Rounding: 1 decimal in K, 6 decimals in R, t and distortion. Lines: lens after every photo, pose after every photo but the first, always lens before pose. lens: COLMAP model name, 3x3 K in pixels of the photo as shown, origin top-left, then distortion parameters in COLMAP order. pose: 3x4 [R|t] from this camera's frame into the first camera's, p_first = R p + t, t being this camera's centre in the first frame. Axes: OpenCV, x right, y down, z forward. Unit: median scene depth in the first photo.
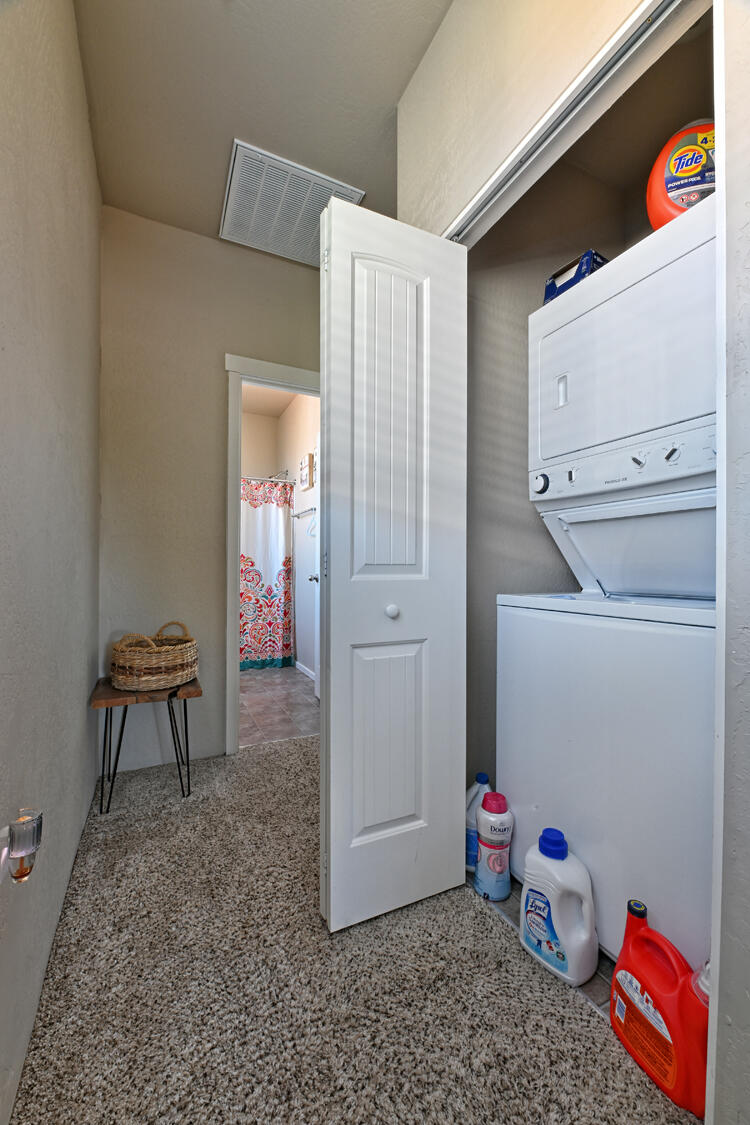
lens RADIAL K [[453.2, 0, 375.6], [0, 453.2, 566.0], [0, 0, 1]] dist [0.001163, -0.004465]
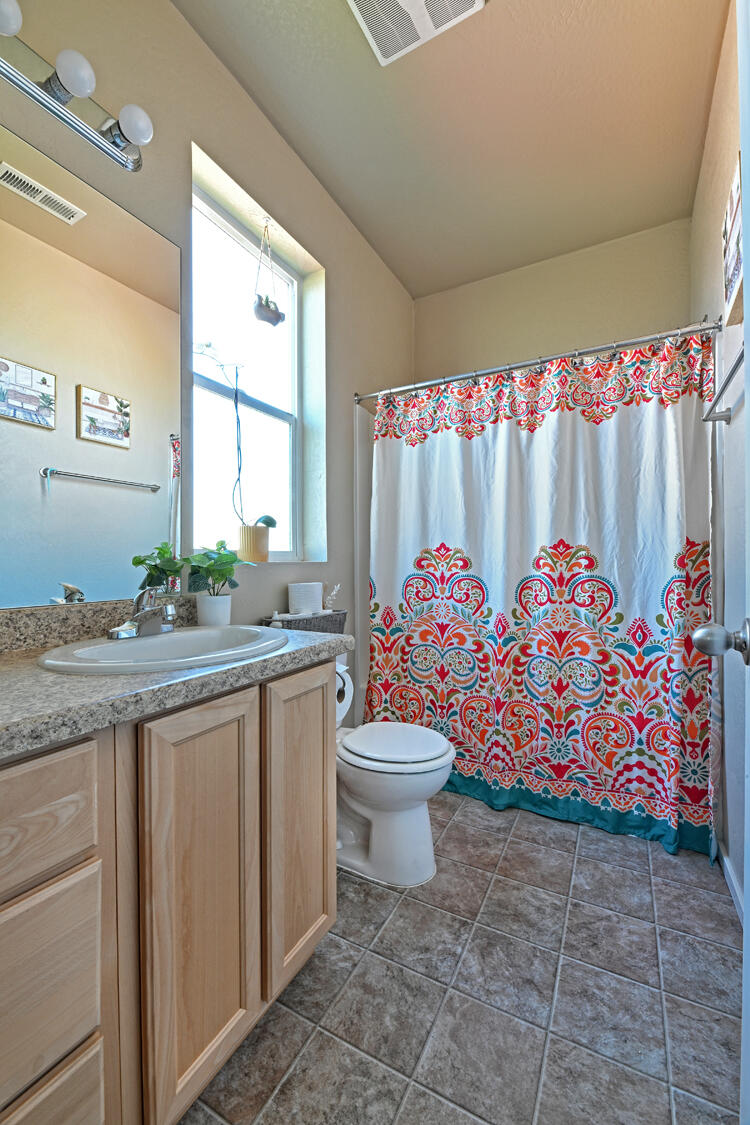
lens RADIAL K [[453.2, 0, 380.4], [0, 453.2, 564.5], [0, 0, 1]] dist [0.001163, -0.004465]
pose [[0.584253, -0.008778, -0.811524, -0.052247], [0.012620, 0.999919, -0.001730, -0.004638], [0.811473, -0.009230, 0.584317, 0.604444]]
